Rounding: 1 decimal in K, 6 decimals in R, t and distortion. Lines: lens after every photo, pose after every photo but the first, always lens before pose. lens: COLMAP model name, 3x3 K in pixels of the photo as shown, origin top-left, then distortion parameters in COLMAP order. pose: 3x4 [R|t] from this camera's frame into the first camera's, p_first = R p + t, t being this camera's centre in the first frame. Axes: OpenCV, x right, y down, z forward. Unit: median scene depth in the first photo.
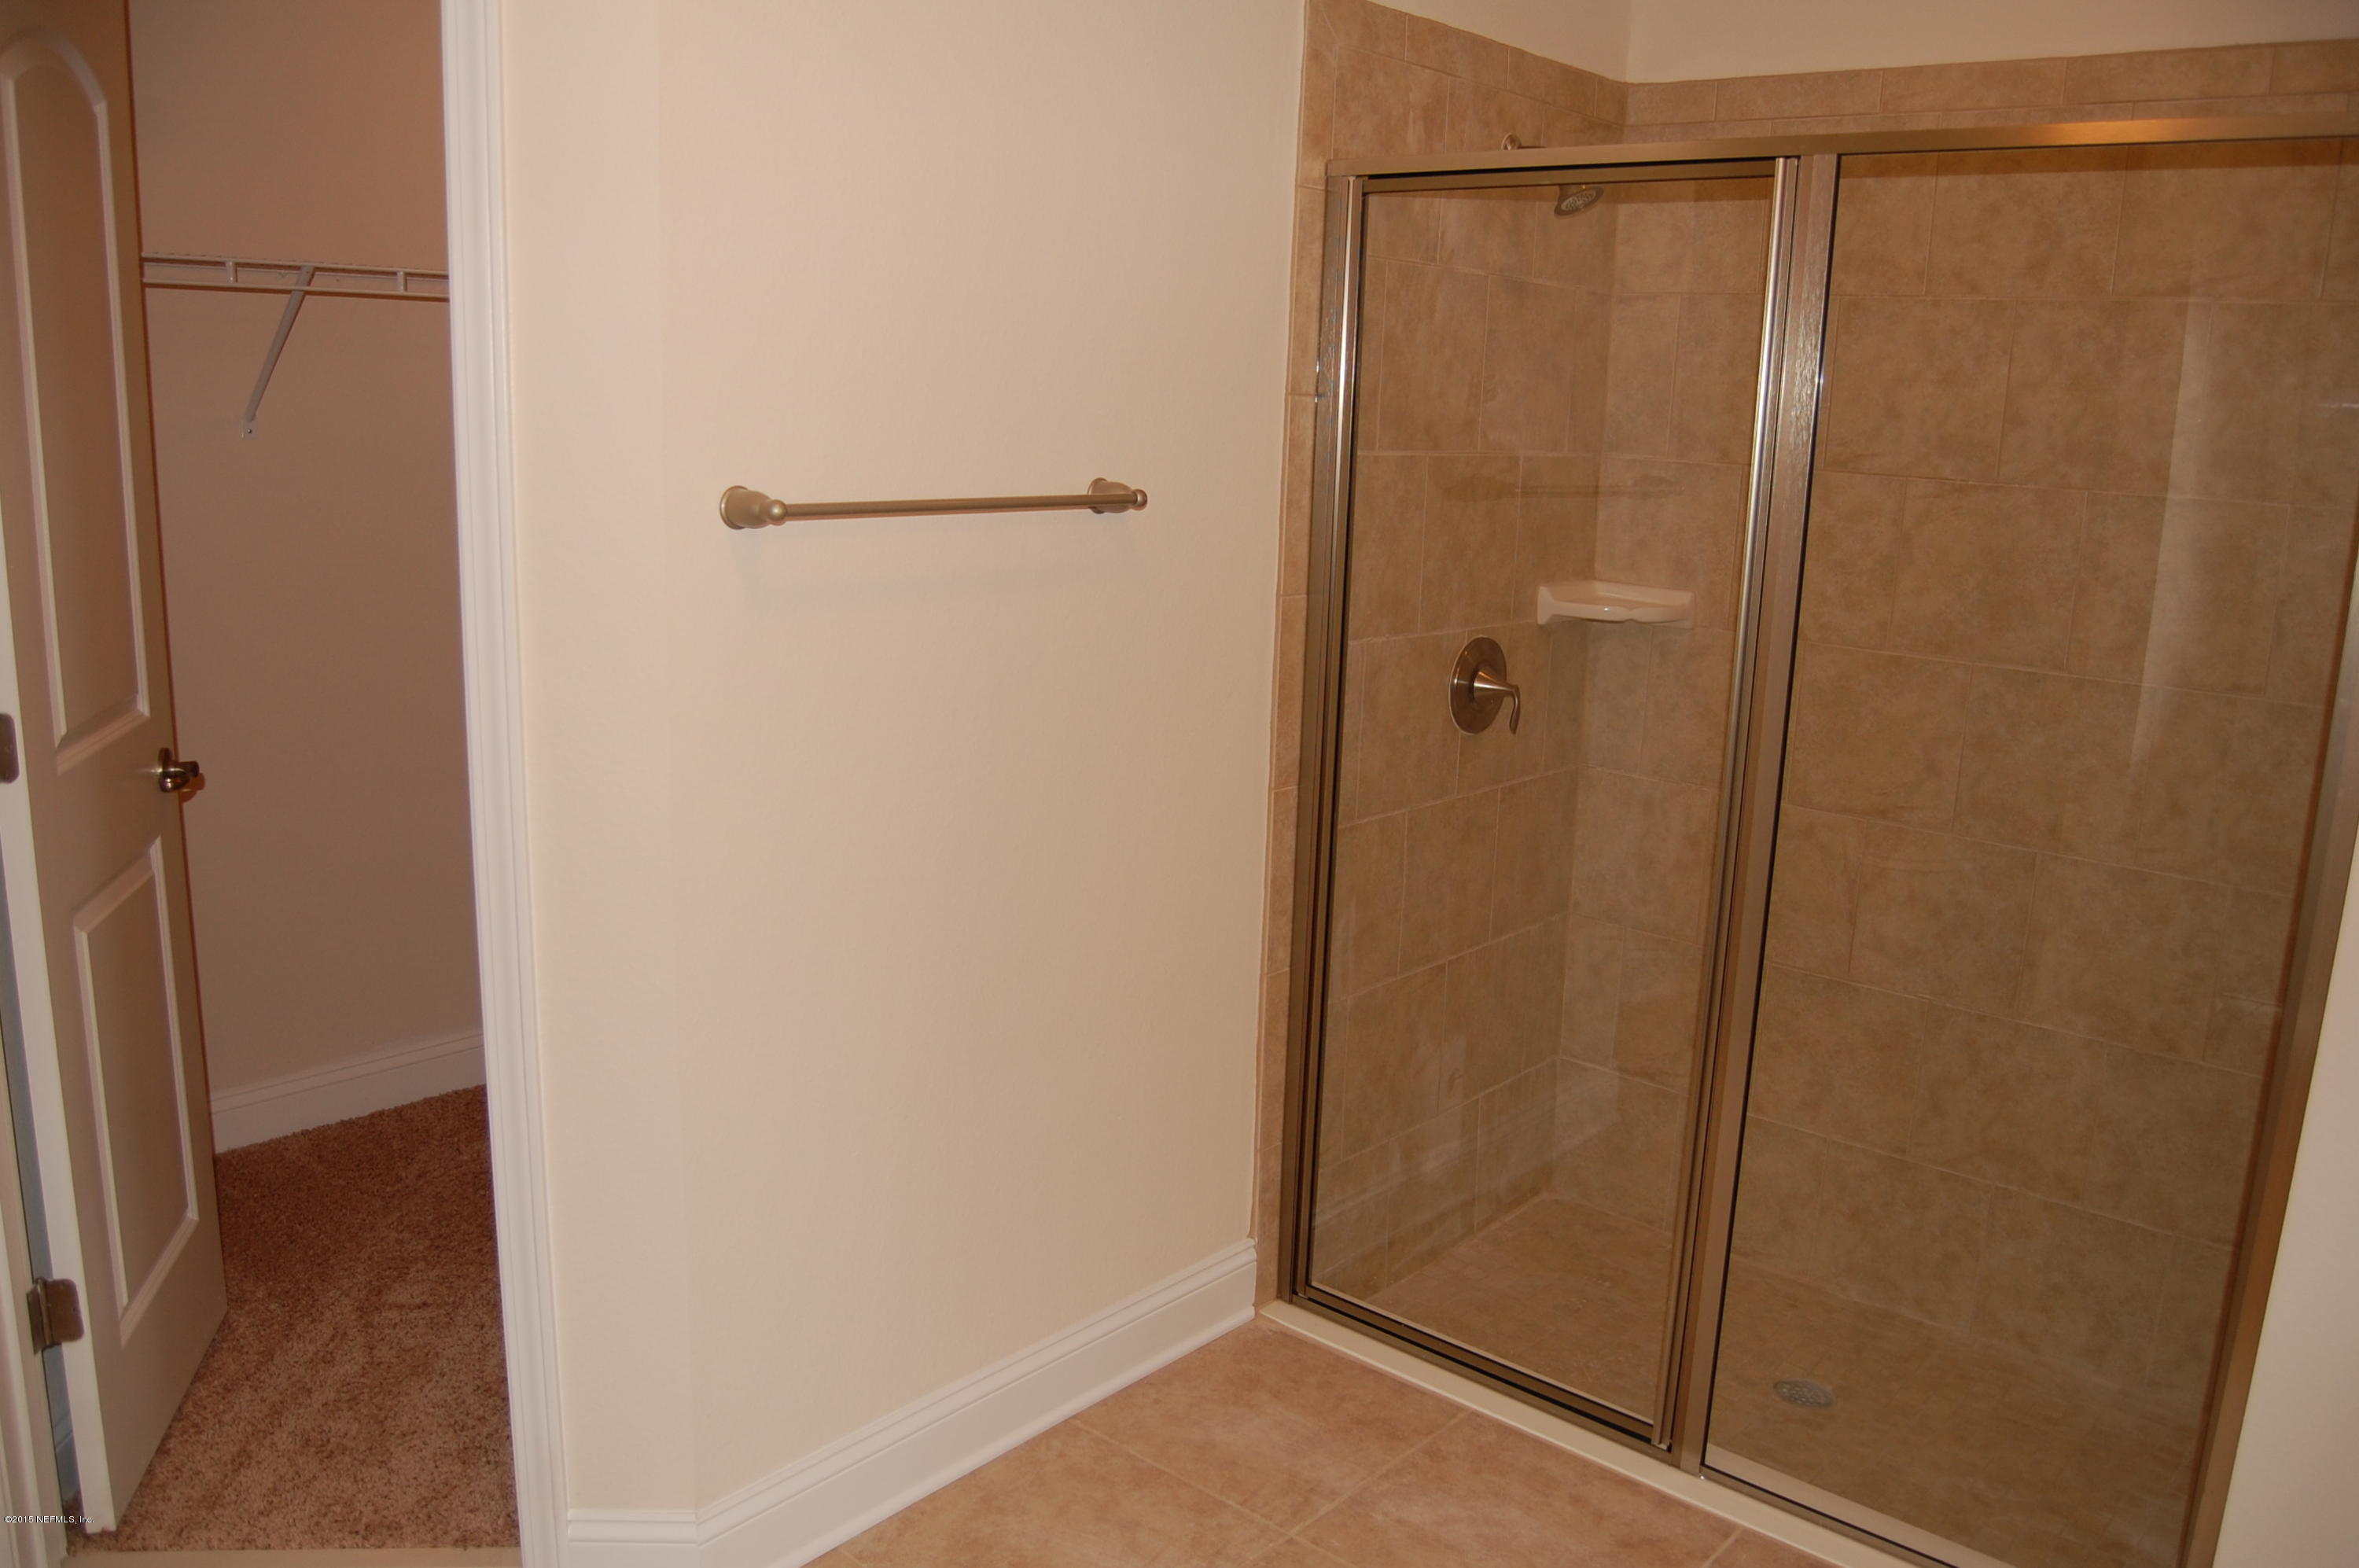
lens RADIAL K [[1846.2, 0, 1187.5], [0, 1846.2, 791.3], [0, 0, 1]] dist [-0.097871, 0.042396]
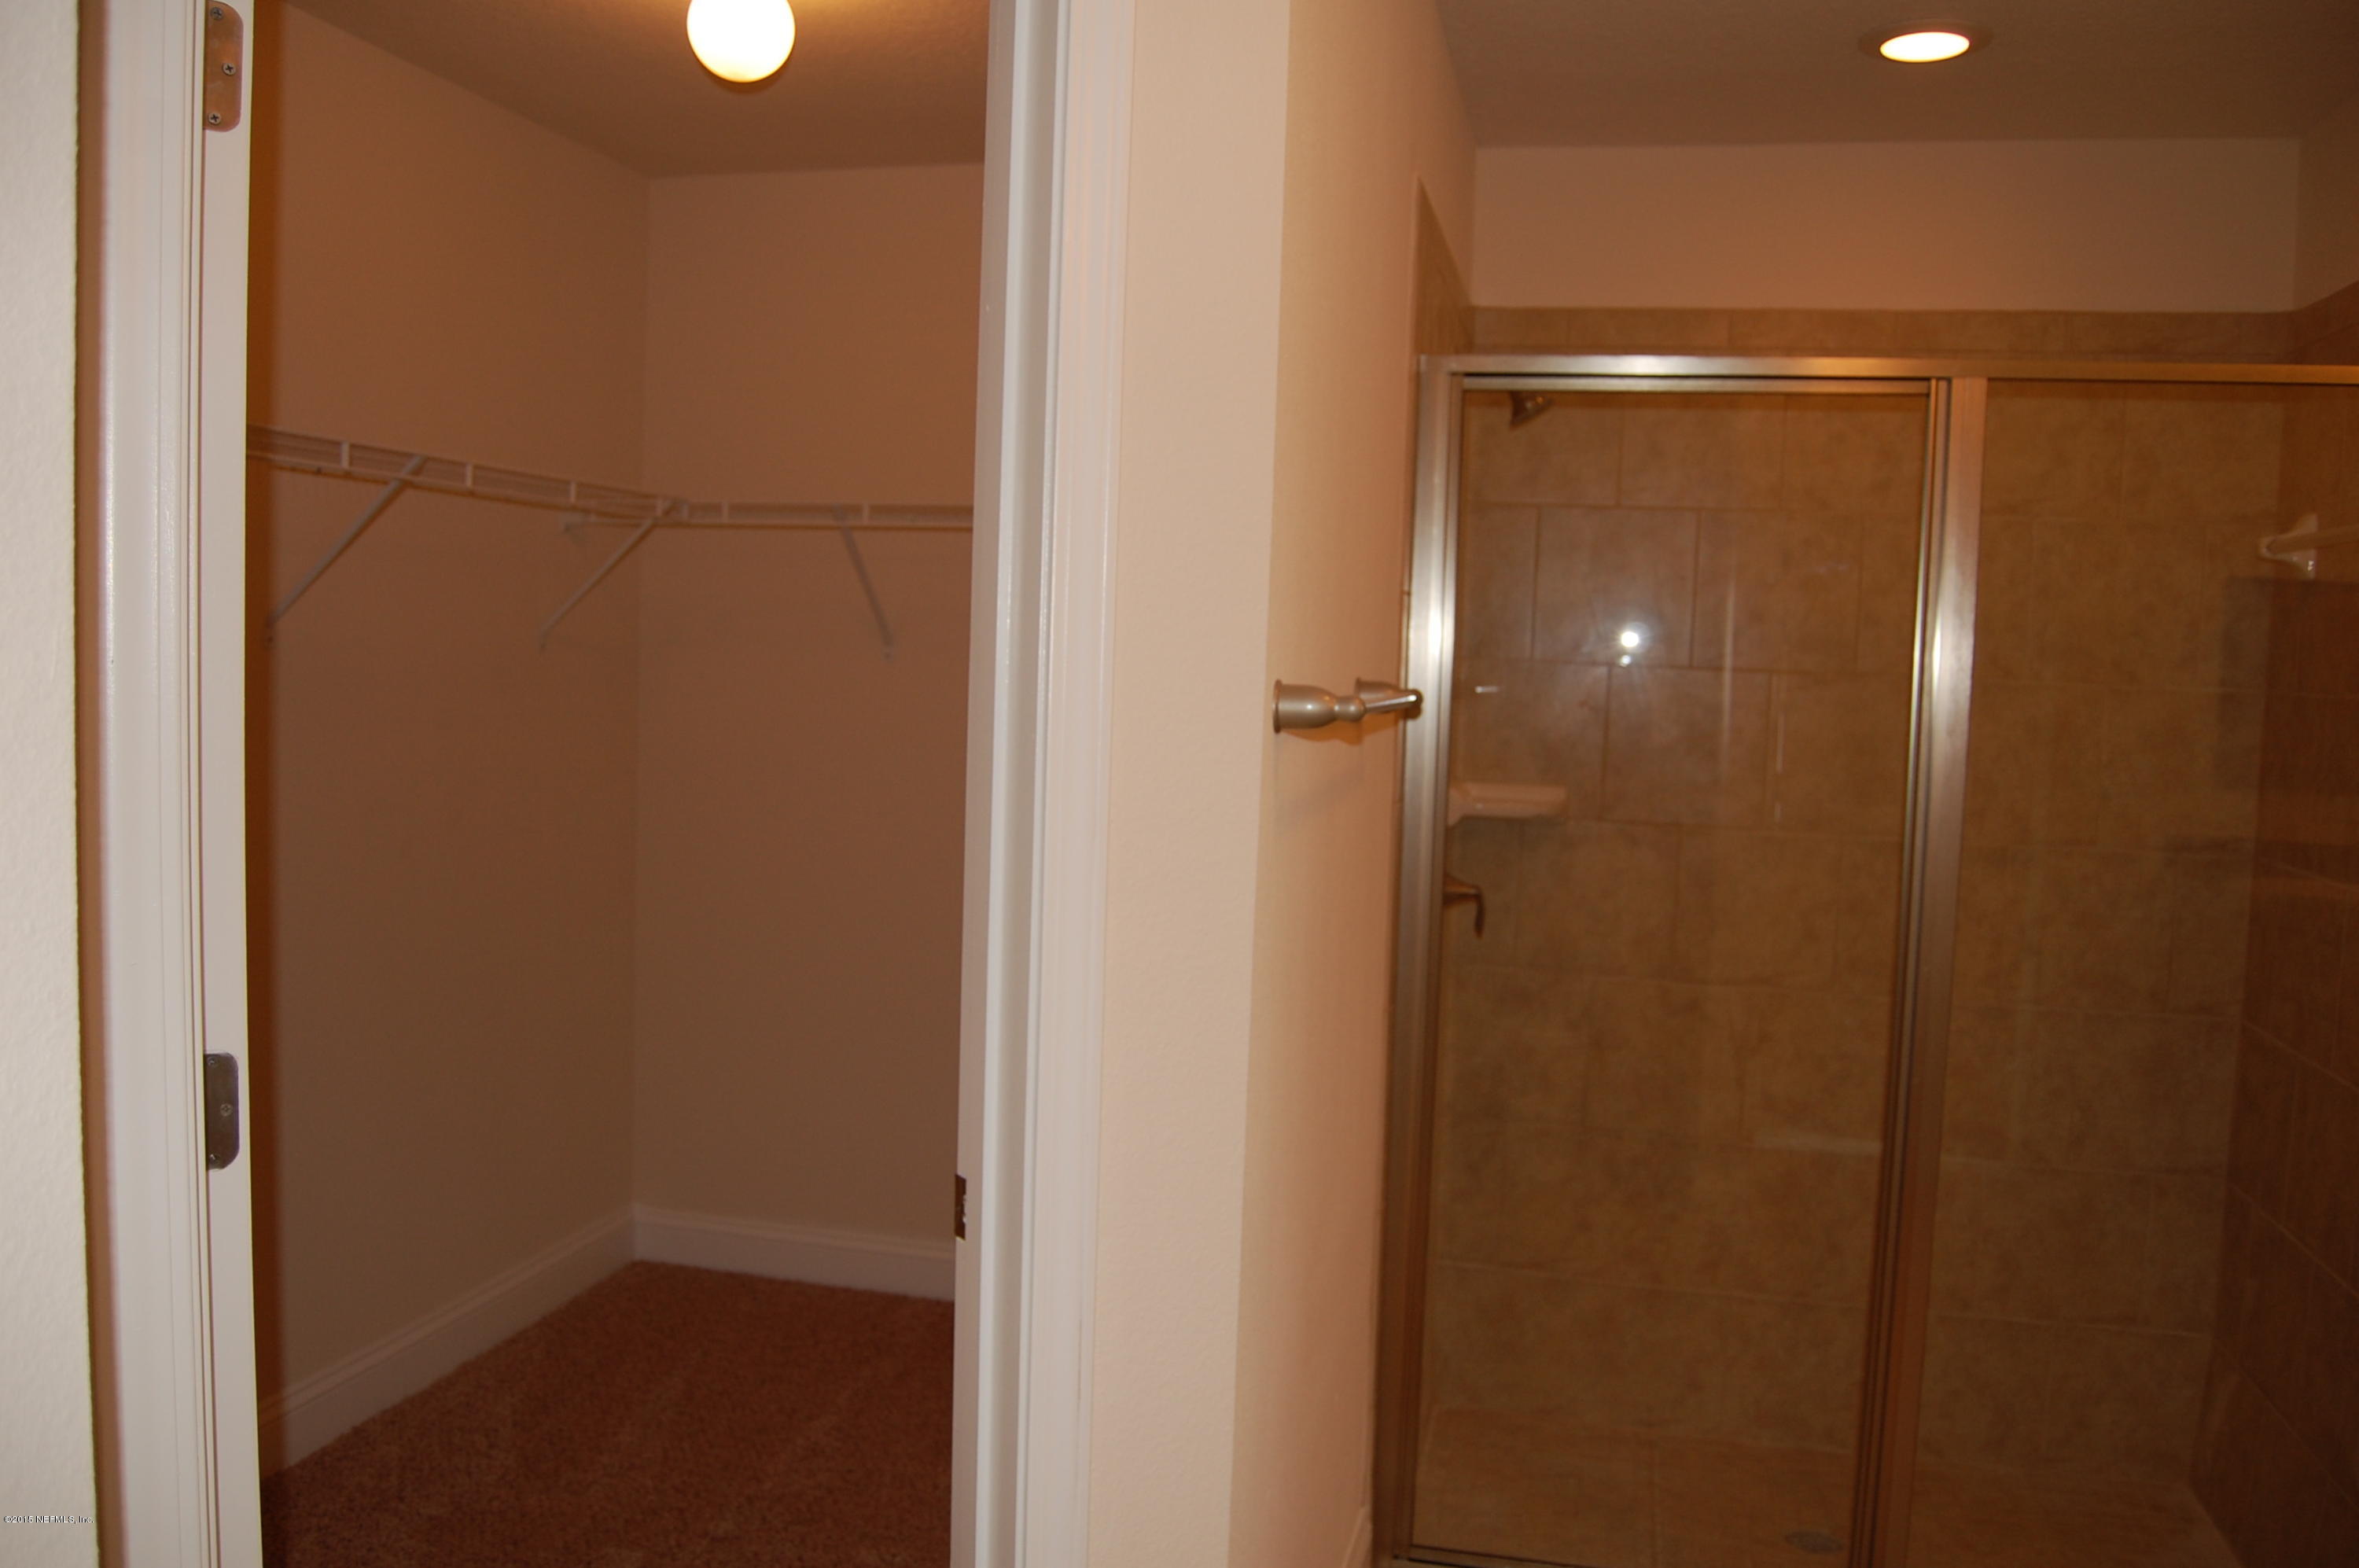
lens RADIAL K [[1846.2, 0, 1187.5], [0, 1846.2, 791.3], [0, 0, 1]] dist [-0.097871, 0.042396]
pose [[0.881743, -0.037580, 0.470231, -0.451540], [0.094523, 0.990680, -0.098070, -0.027002], [-0.462163, 0.130920, 0.877078, 0.205003]]
